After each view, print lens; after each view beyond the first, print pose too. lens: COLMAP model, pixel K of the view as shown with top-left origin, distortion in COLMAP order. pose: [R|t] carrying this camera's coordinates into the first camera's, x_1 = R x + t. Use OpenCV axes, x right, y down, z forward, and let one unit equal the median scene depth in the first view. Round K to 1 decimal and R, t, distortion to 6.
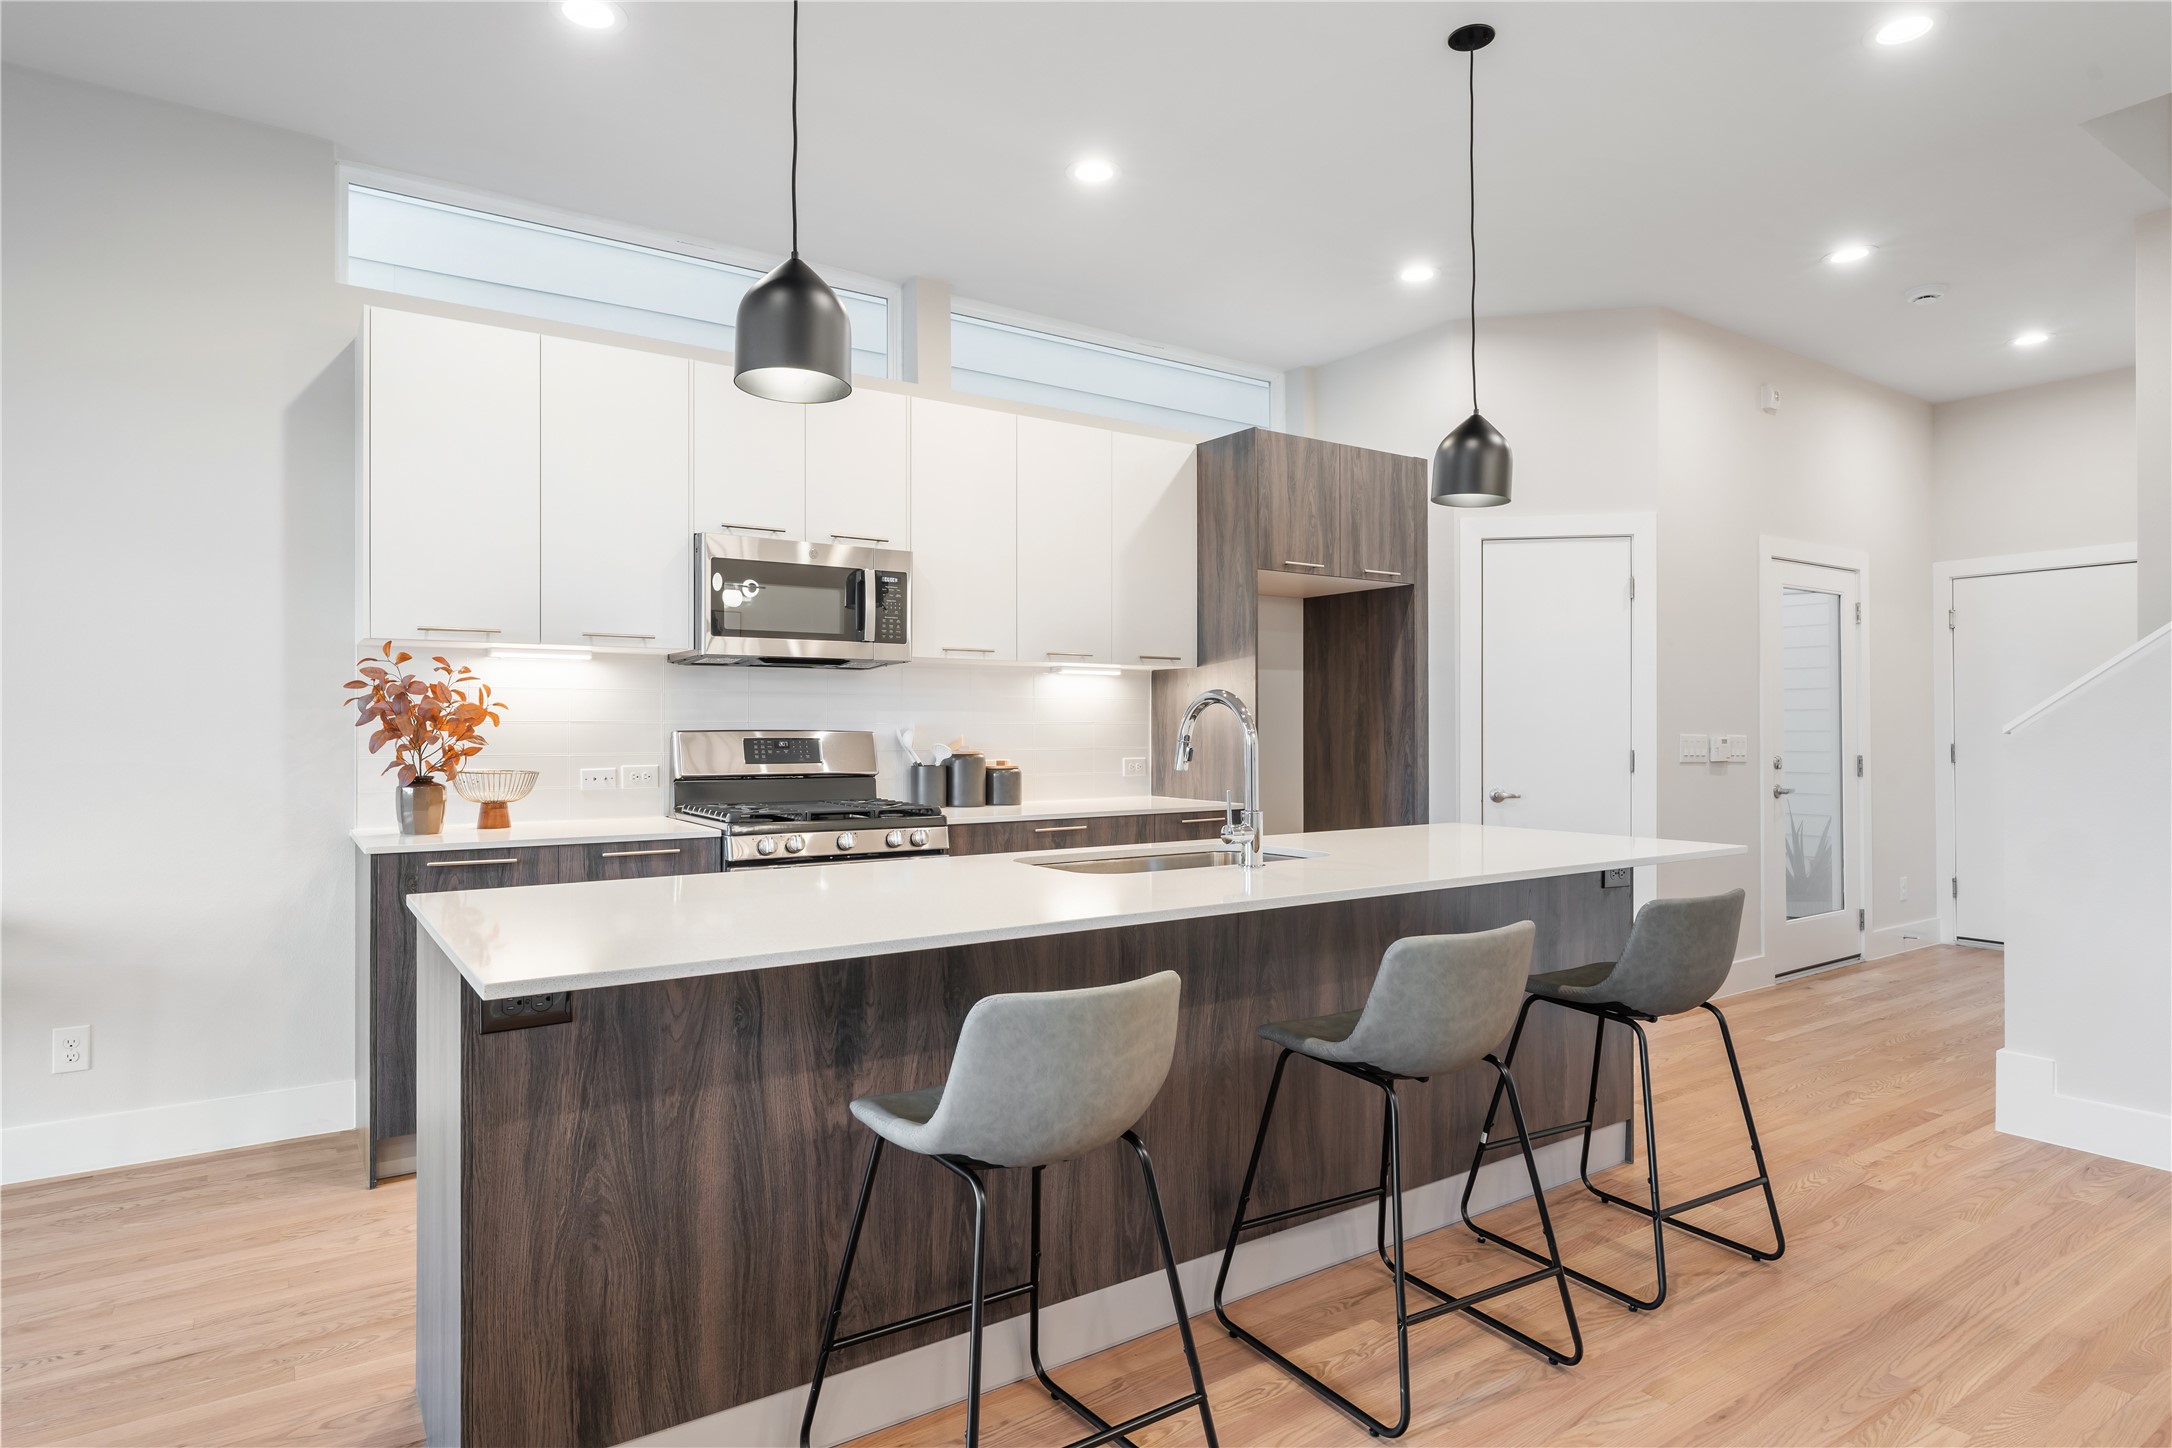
lens RADIAL K [[1201.2, 0, 1118.5], [0, 1201.2, 725.7], [0, 0, 1]] dist [-0.002586, -0.000293]
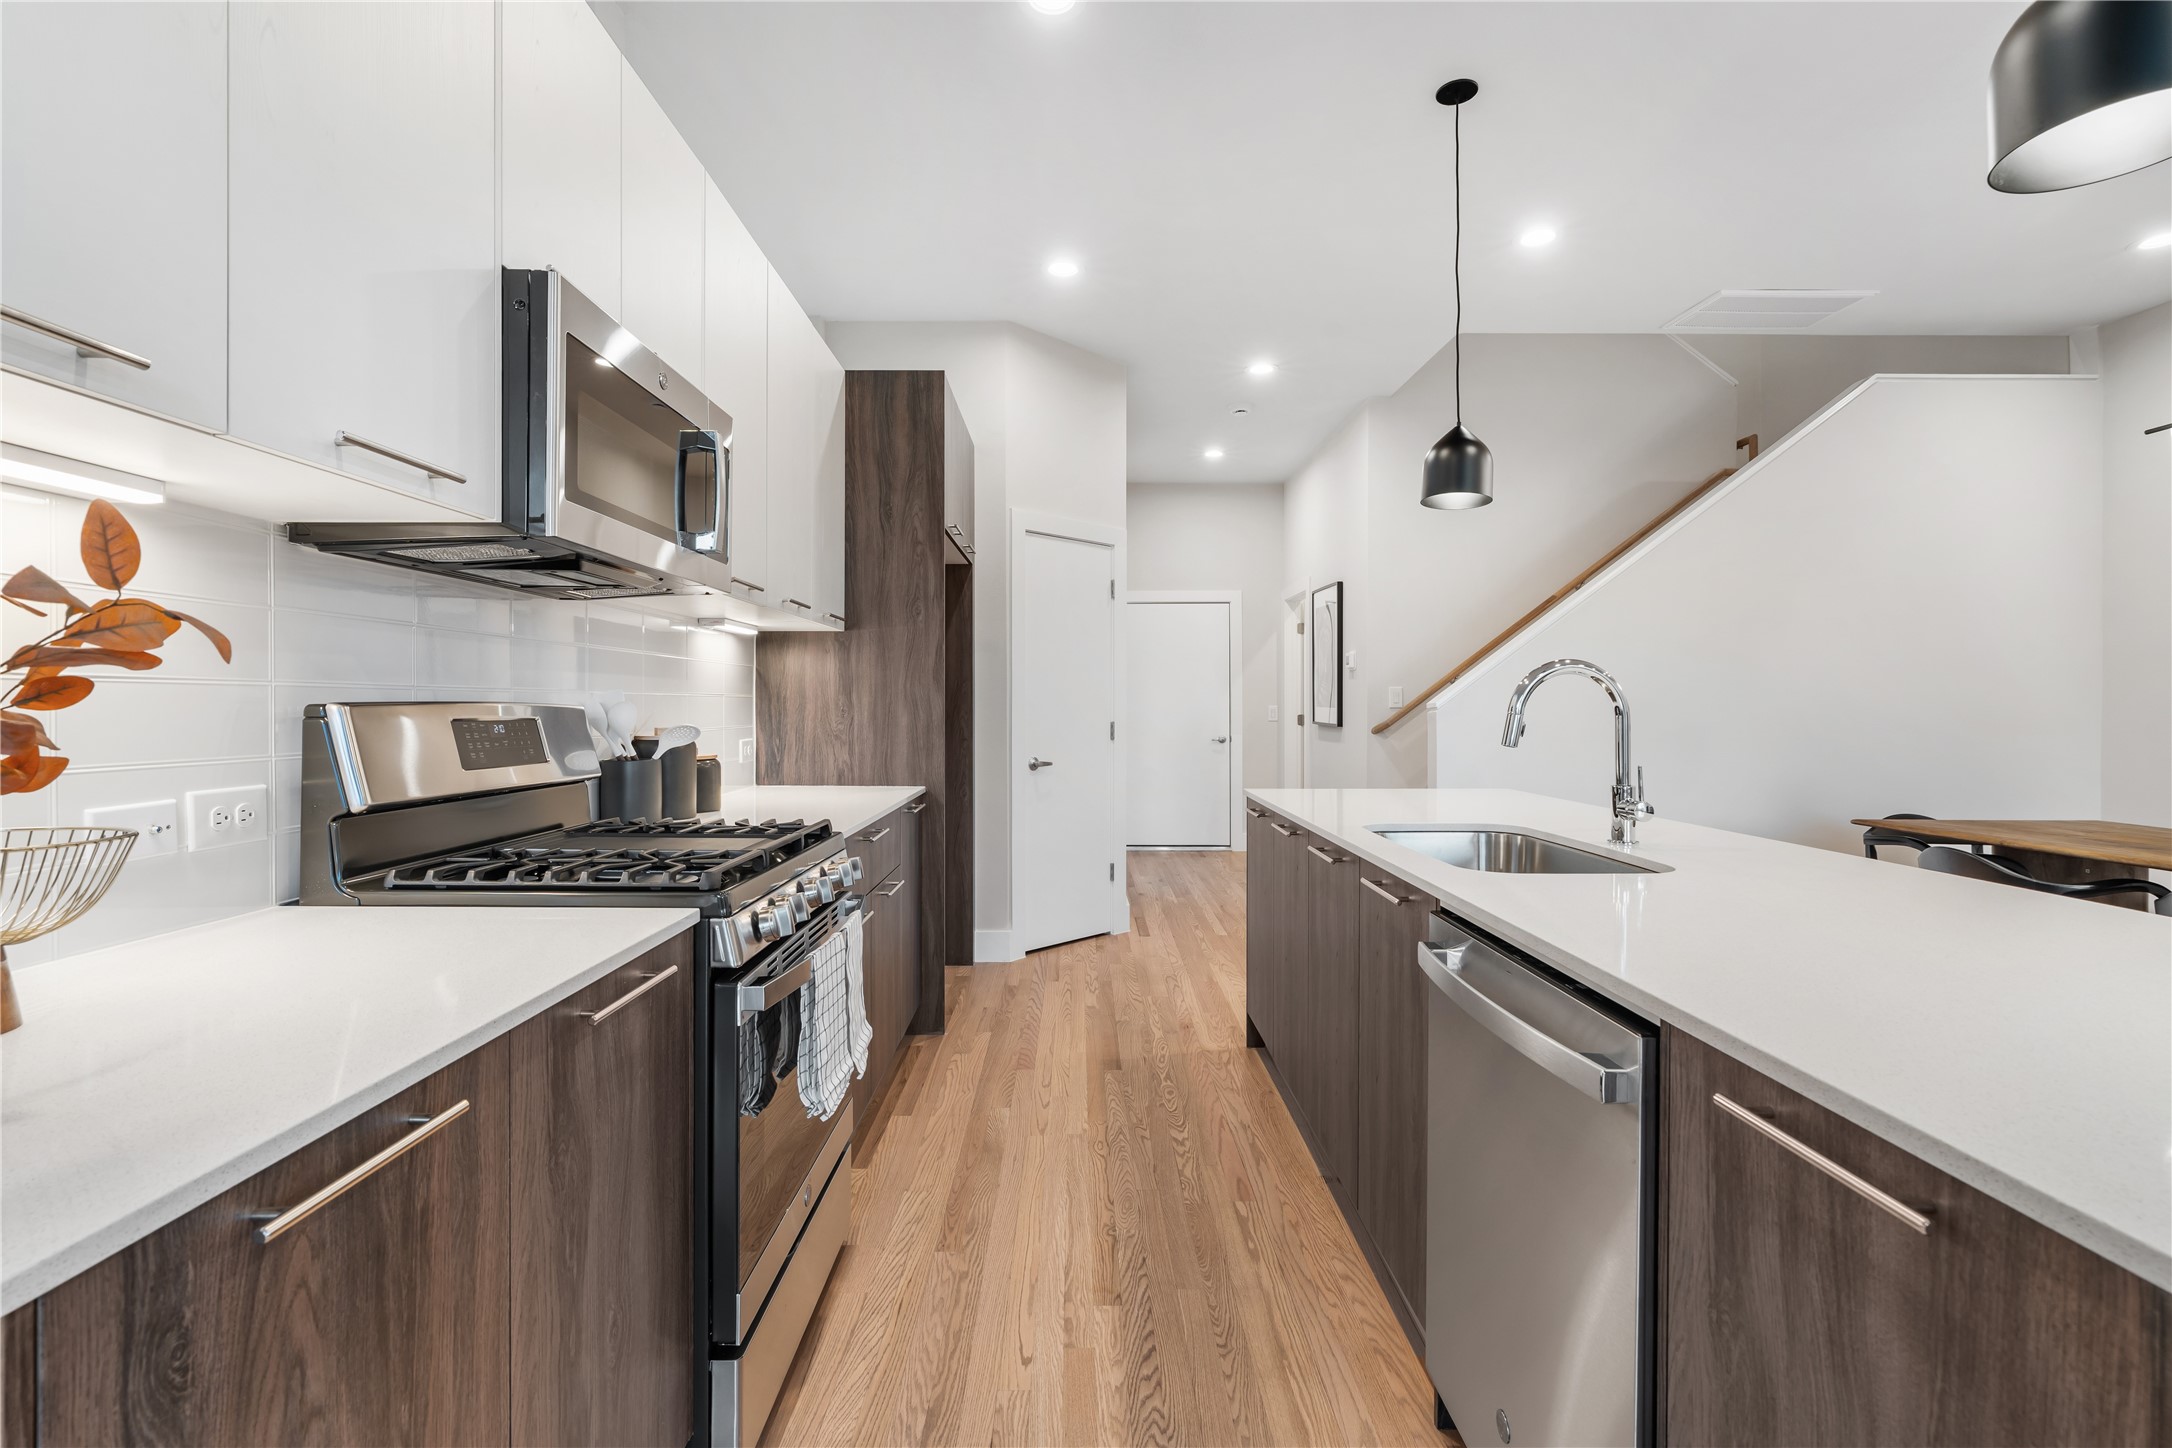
lens RADIAL K [[976.1, 0, 1088.3], [0, 976.1, 714.7], [0, 0, 1]] dist [-0.004833, 0.001442]
pose [[0.567017, -0.008563, 0.823662, -0.486734], [-0.000712, 0.999940, 0.010885, 0.003940], [-0.823706, -0.006759, 0.566977, 0.553521]]
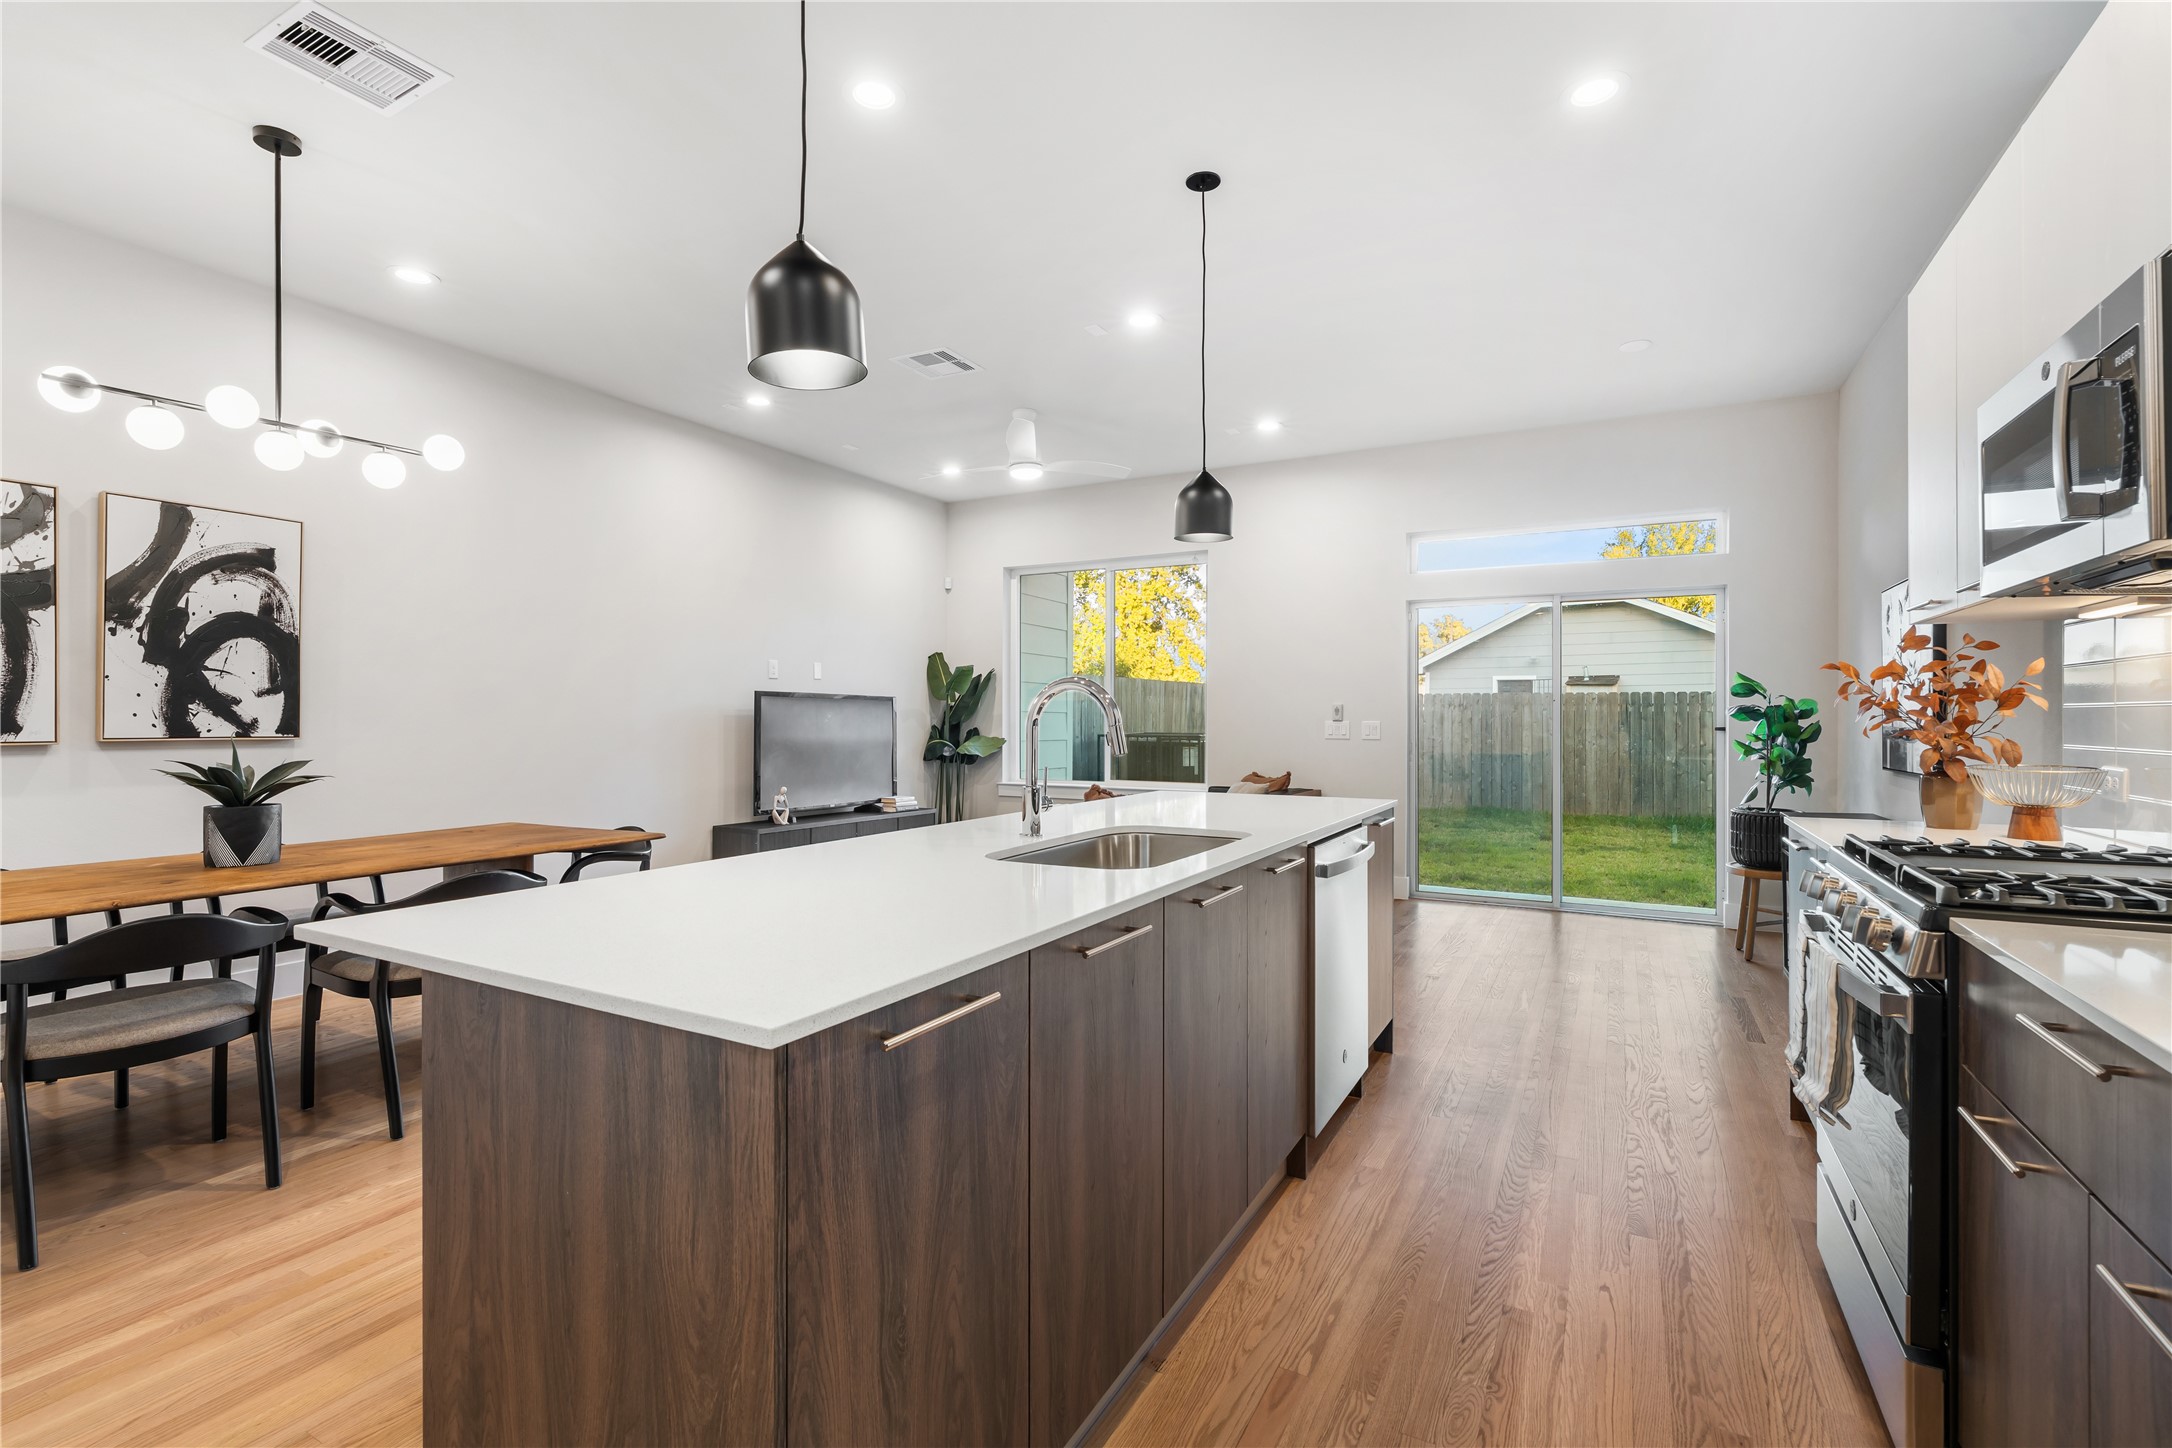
lens RADIAL K [[976.3, 0, 1087.4], [0, 976.3, 717.0], [0, 0, 1]] dist [-0.003512, 0.001018]
pose [[-0.897921, -0.000998, -0.440155, 0.278587], [-0.000659, 0.999999, -0.000923, 0.004462], [0.440156, -0.000539, -0.897921, 1.127942]]
